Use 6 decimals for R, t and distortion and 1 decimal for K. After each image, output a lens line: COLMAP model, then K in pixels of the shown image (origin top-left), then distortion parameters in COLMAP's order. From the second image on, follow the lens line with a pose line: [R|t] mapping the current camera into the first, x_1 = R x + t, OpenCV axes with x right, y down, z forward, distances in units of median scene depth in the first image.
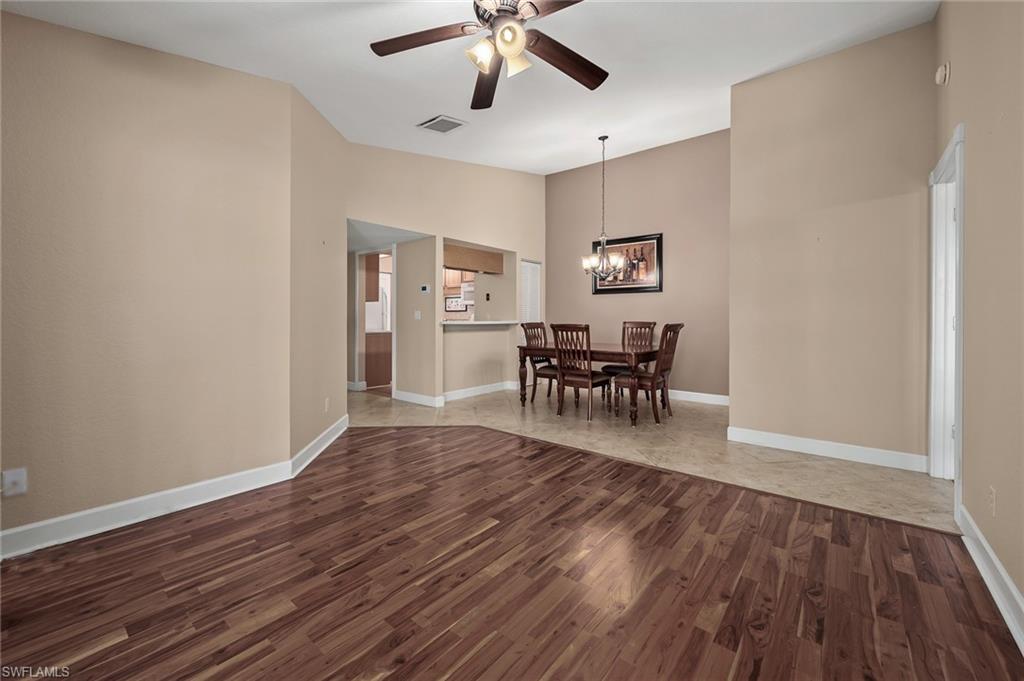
lens RADIAL K [[412.6, 0, 508.5], [0, 412.6, 317.8], [0, 0, 1]] dist [-0.003297, 0.000102]
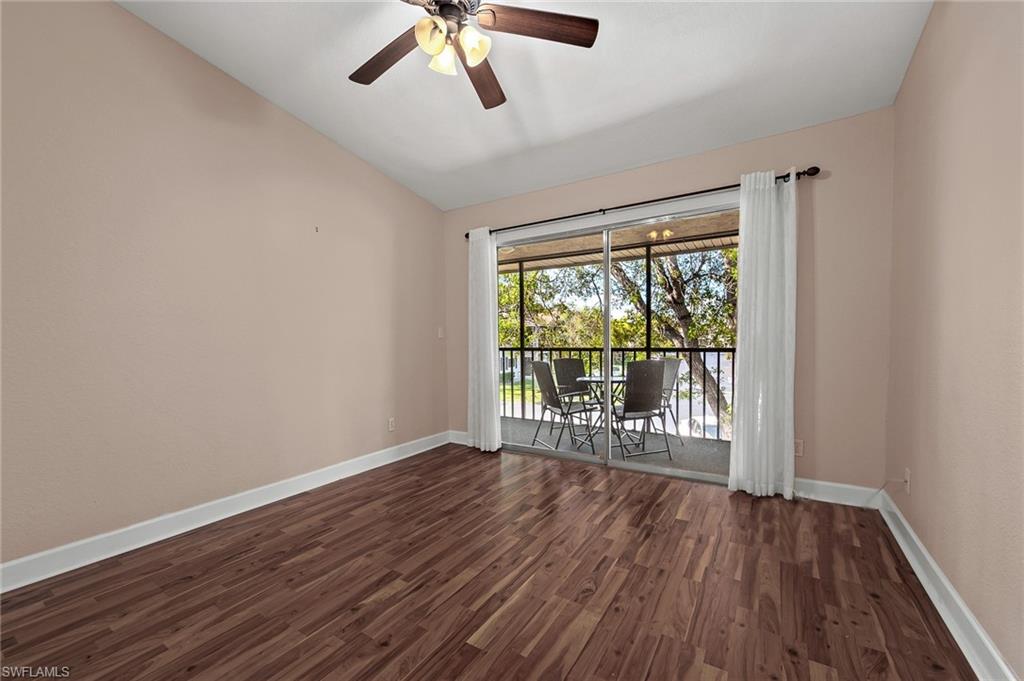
lens RADIAL K [[412.6, 0, 511.0], [0, 412.6, 341.7], [0, 0, 1]] dist [-0.003297, 0.000102]
pose [[-0.991435, 0.014197, -0.129823, -0.015360], [0.013231, 0.999878, 0.008297, 0.006154], [0.129925, 0.006508, -0.991502, 1.964949]]
